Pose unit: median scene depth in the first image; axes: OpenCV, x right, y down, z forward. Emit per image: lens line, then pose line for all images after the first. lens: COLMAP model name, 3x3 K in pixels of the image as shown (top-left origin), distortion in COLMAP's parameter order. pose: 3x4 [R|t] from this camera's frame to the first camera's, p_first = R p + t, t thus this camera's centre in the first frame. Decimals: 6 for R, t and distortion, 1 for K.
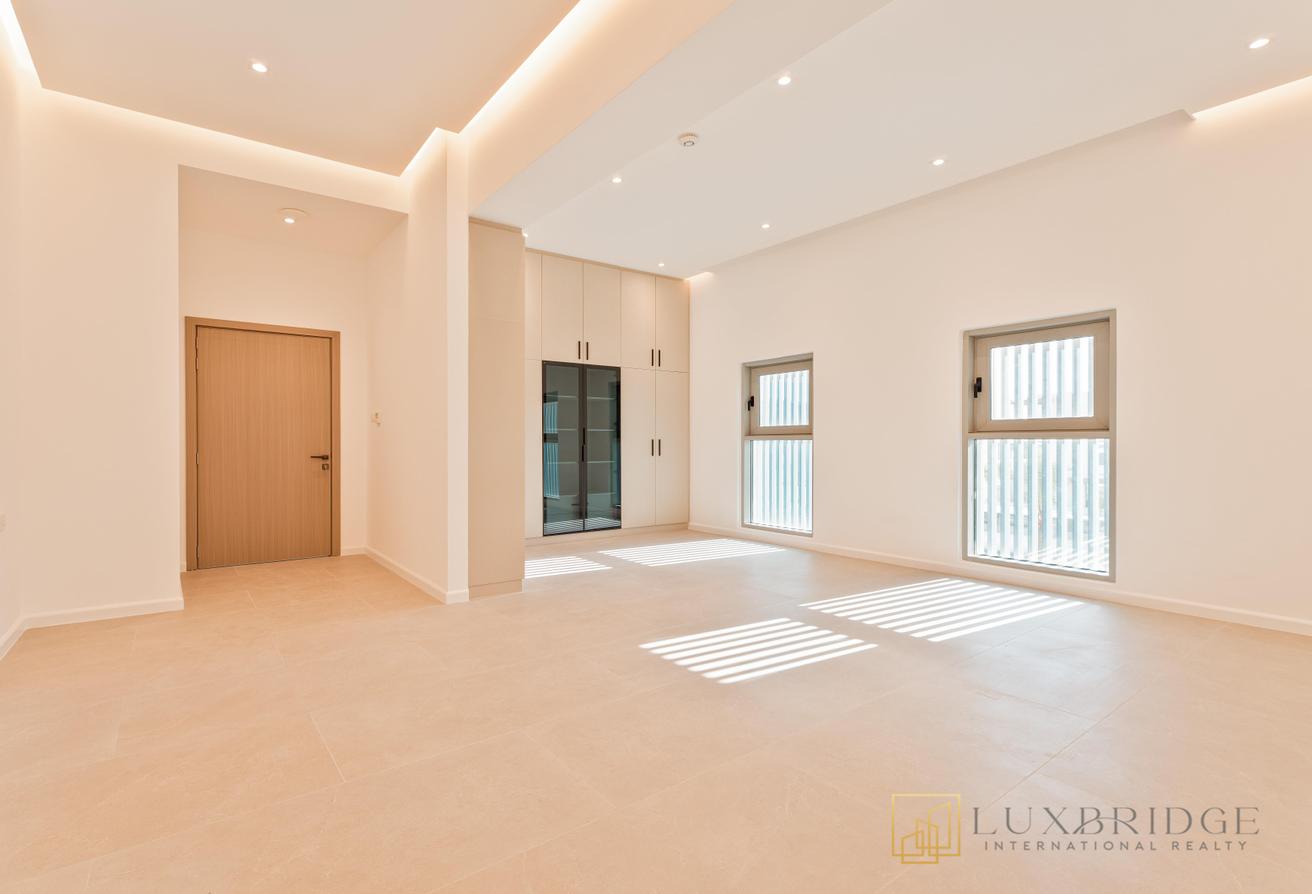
lens RADIAL K [[597.1, 0, 643.5], [0, 597.1, 446.0], [0, 0, 1]] dist [0.004217, 0.001217]
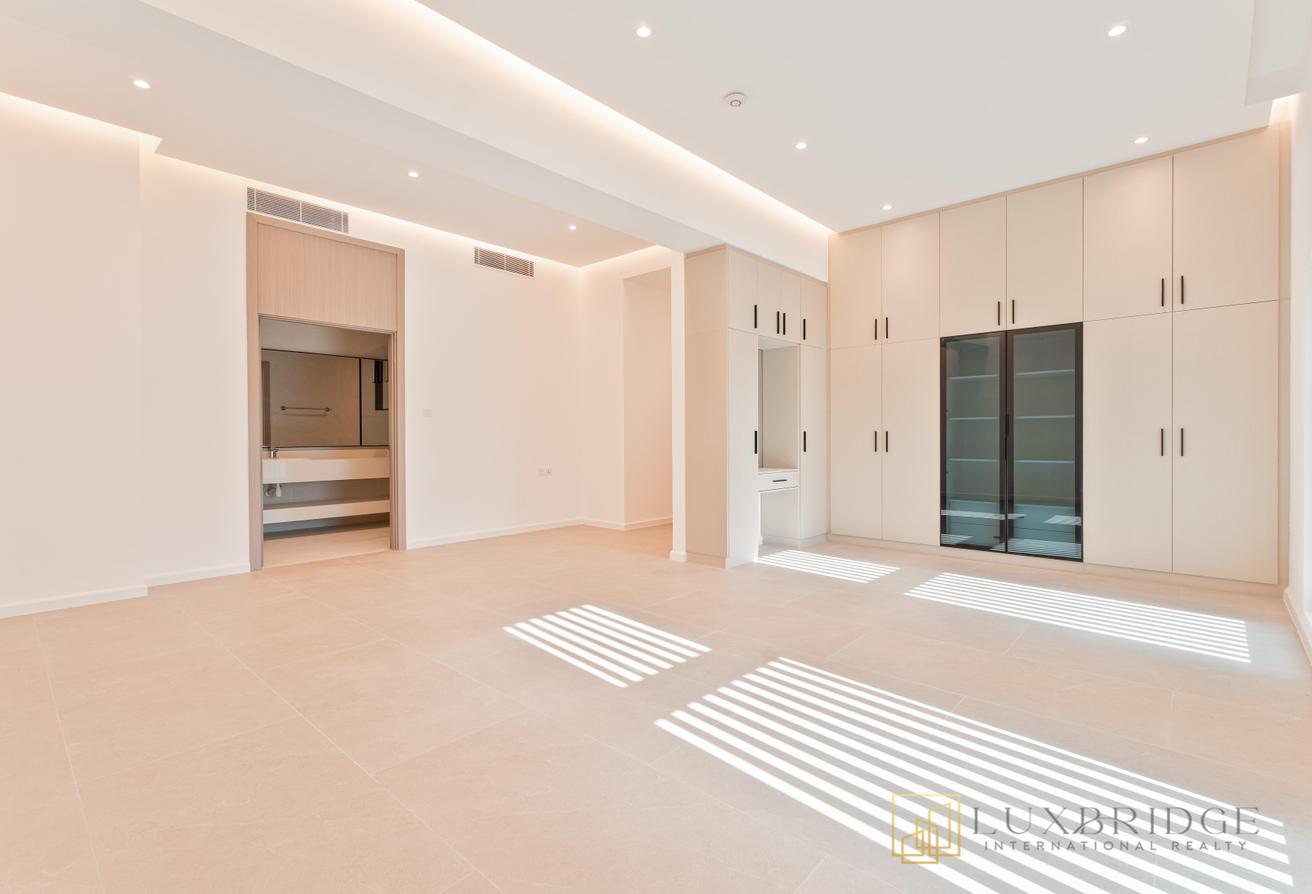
lens RADIAL K [[597.1, 0, 643.3], [0, 597.1, 440.6], [0, 0, 1]] dist [0.004217, 0.001217]
pose [[0.198749, 0.008144, -0.980017, 0.556396], [-0.001864, 0.999967, 0.007932, -0.003202], [0.980049, 0.000250, 0.198757, 0.405855]]
